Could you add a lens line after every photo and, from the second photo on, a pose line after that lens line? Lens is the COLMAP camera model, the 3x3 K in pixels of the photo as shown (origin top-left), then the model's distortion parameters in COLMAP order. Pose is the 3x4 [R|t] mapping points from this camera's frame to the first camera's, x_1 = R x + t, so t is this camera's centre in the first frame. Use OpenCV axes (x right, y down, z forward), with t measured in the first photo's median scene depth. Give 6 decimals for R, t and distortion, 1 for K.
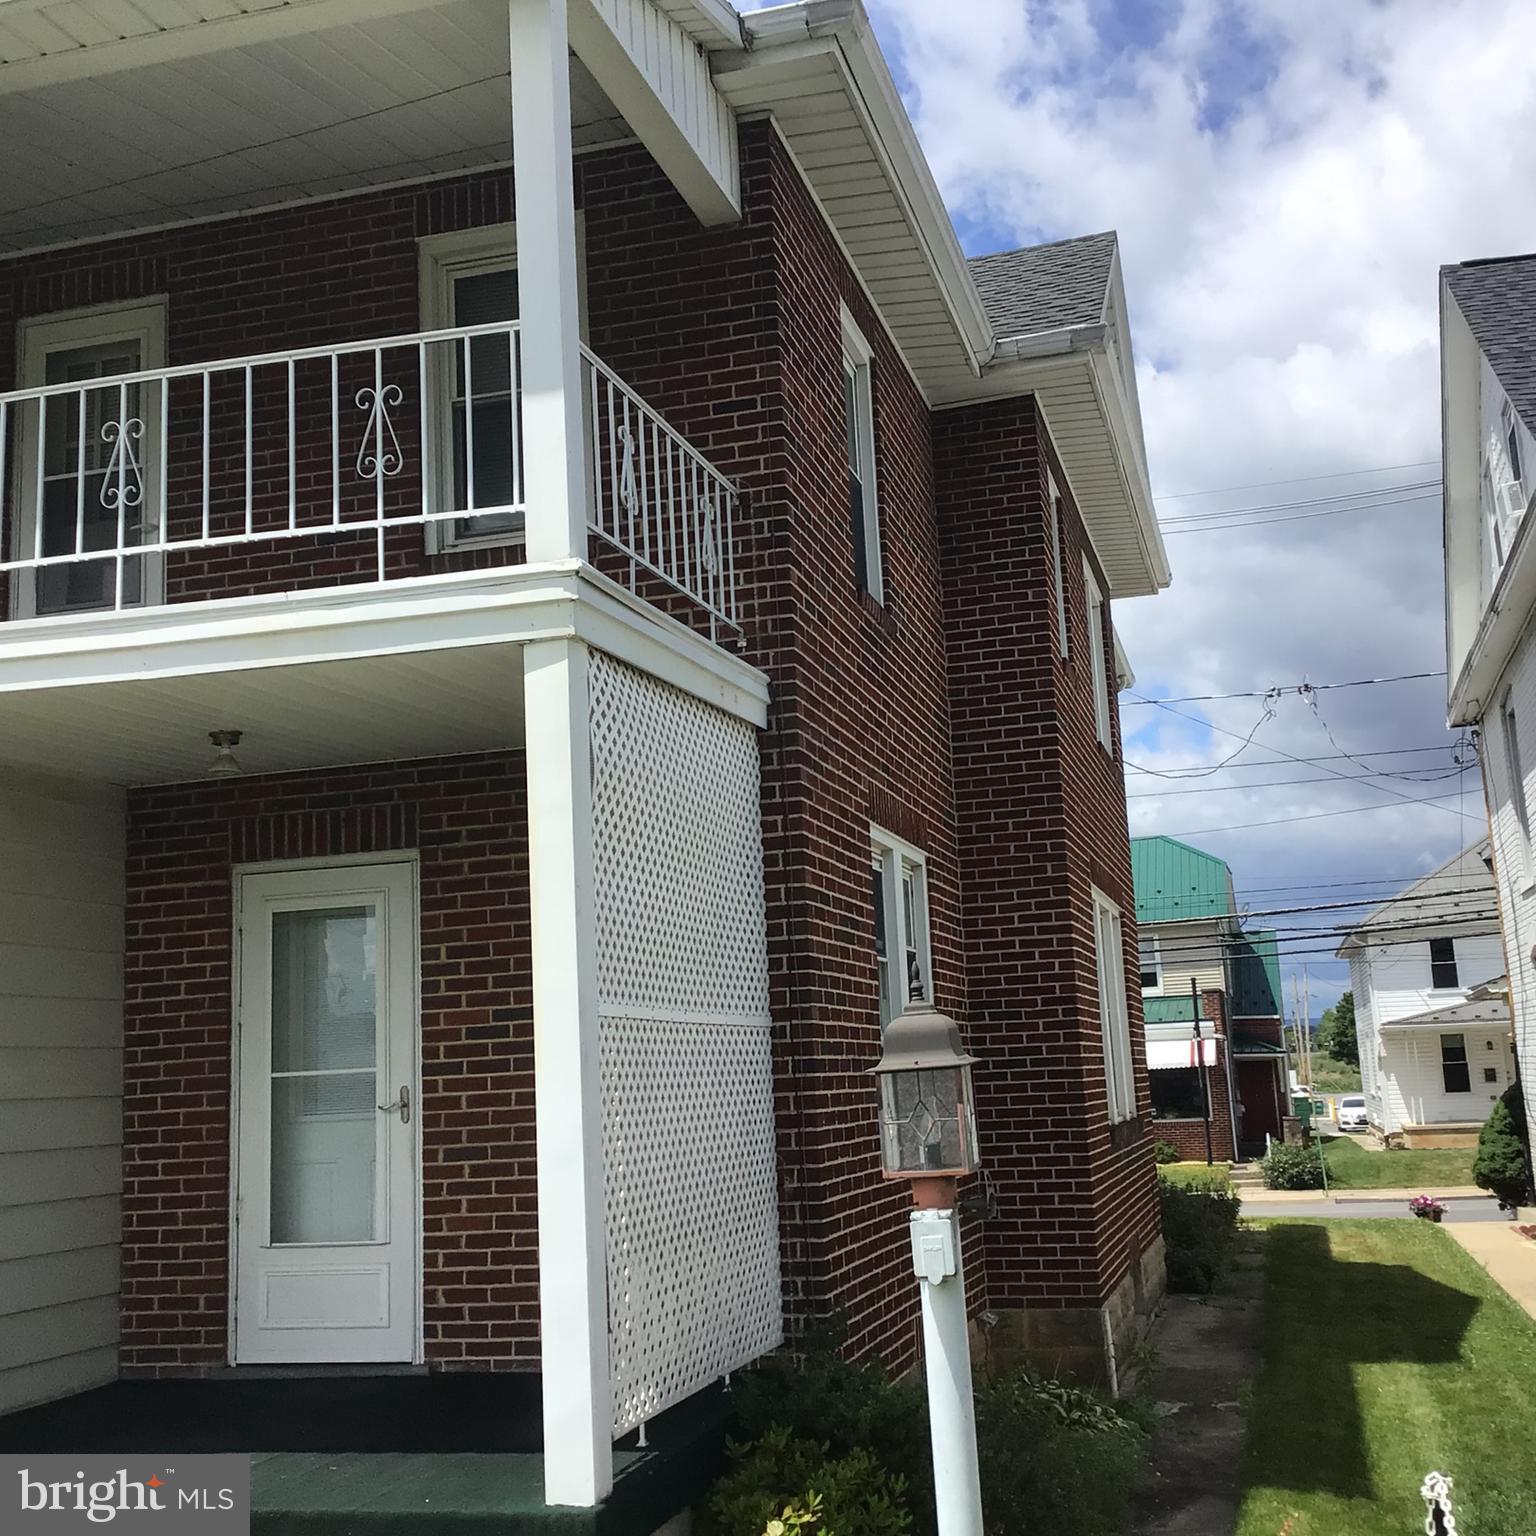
lens RADIAL K [[1825.3, 0, 768.8], [0, 1825.3, 761.6], [0, 0, 1]] dist [0.047131, 0.000000]
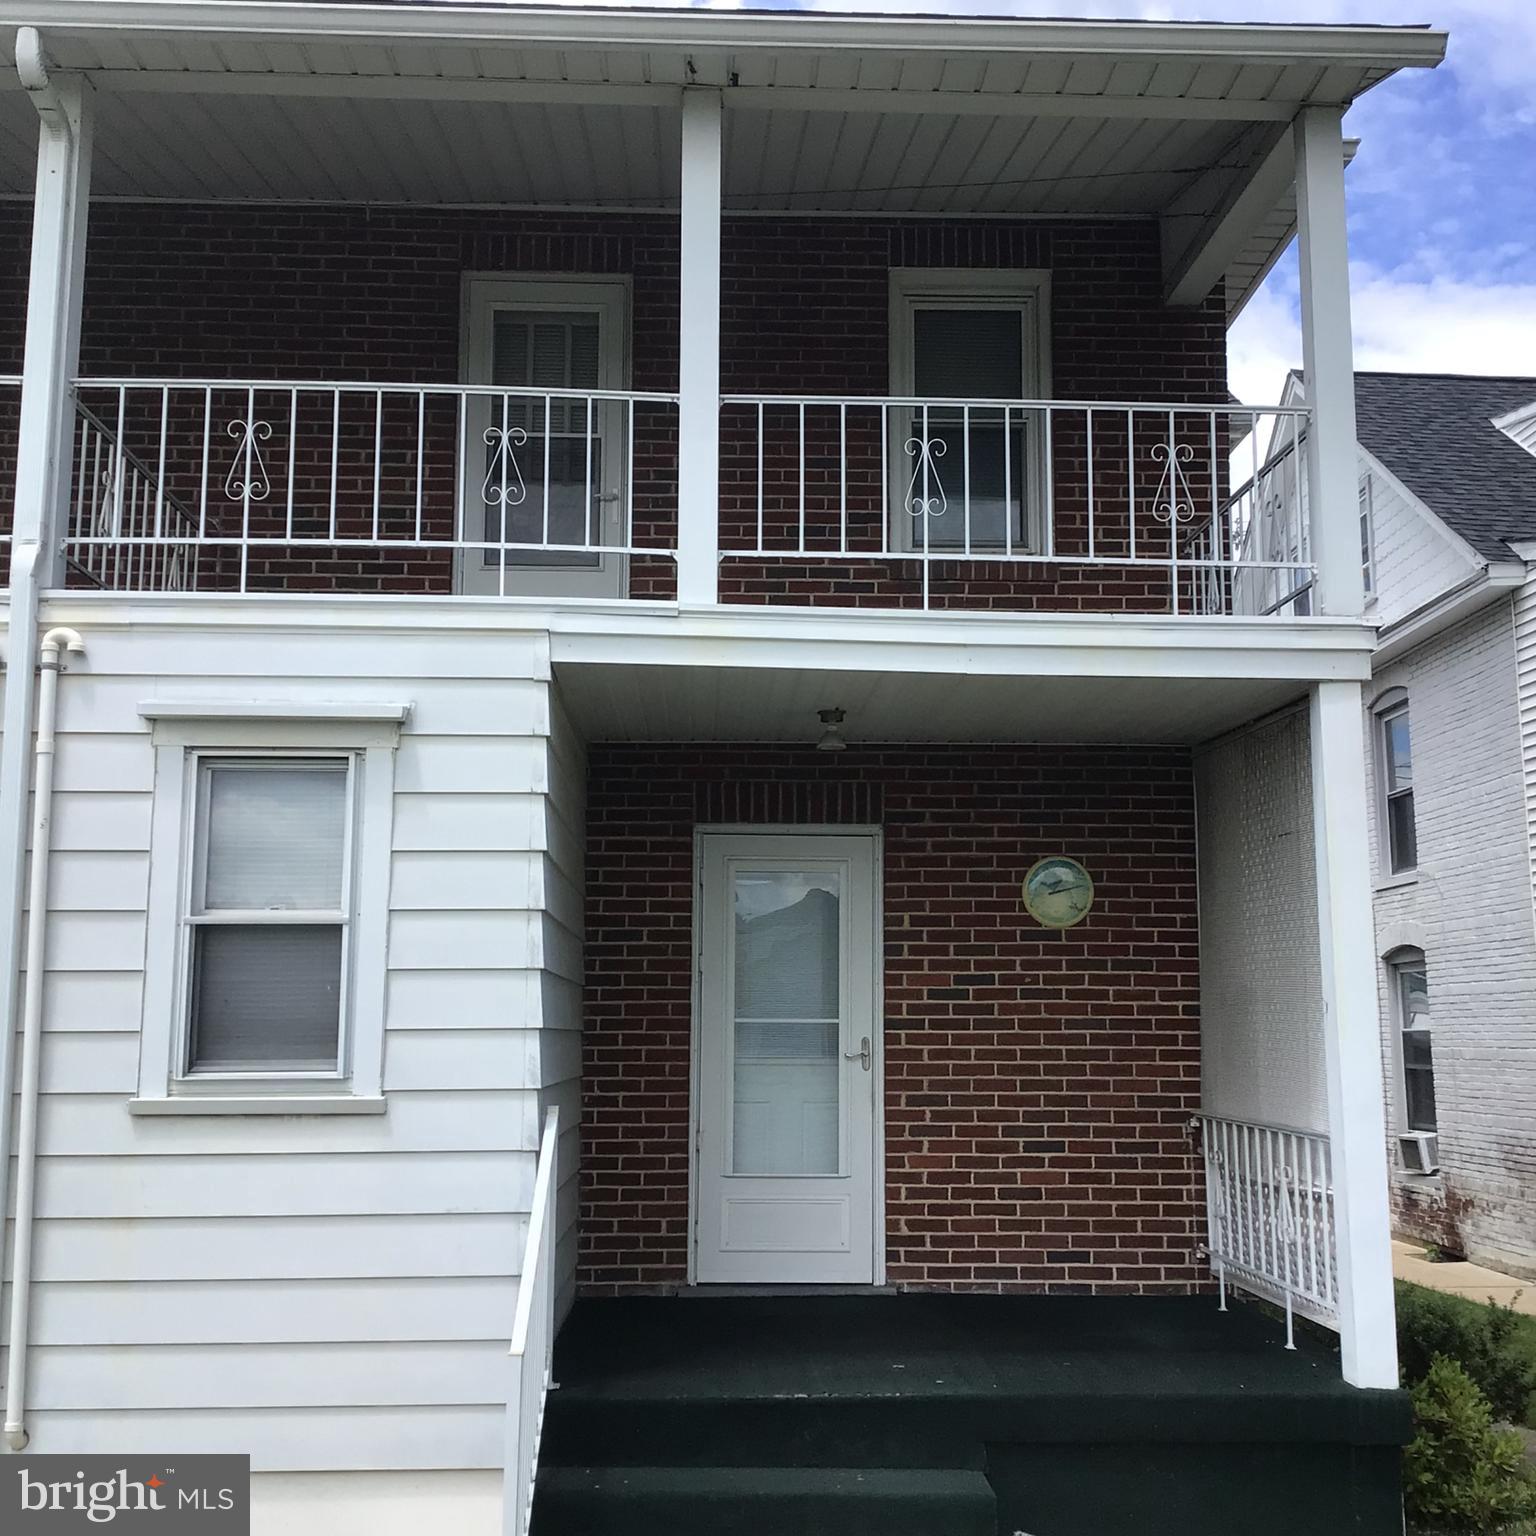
lens RADIAL K [[1825.3, 0, 768.7], [0, 1825.3, 770.1], [0, 0, 1]] dist [0.047131, 0.000000]
pose [[0.952203, 0.094672, 0.290423, -0.588030], [-0.099848, 0.994998, 0.003018, 0.018351], [-0.288685, -0.031872, 0.956894, -0.037798]]
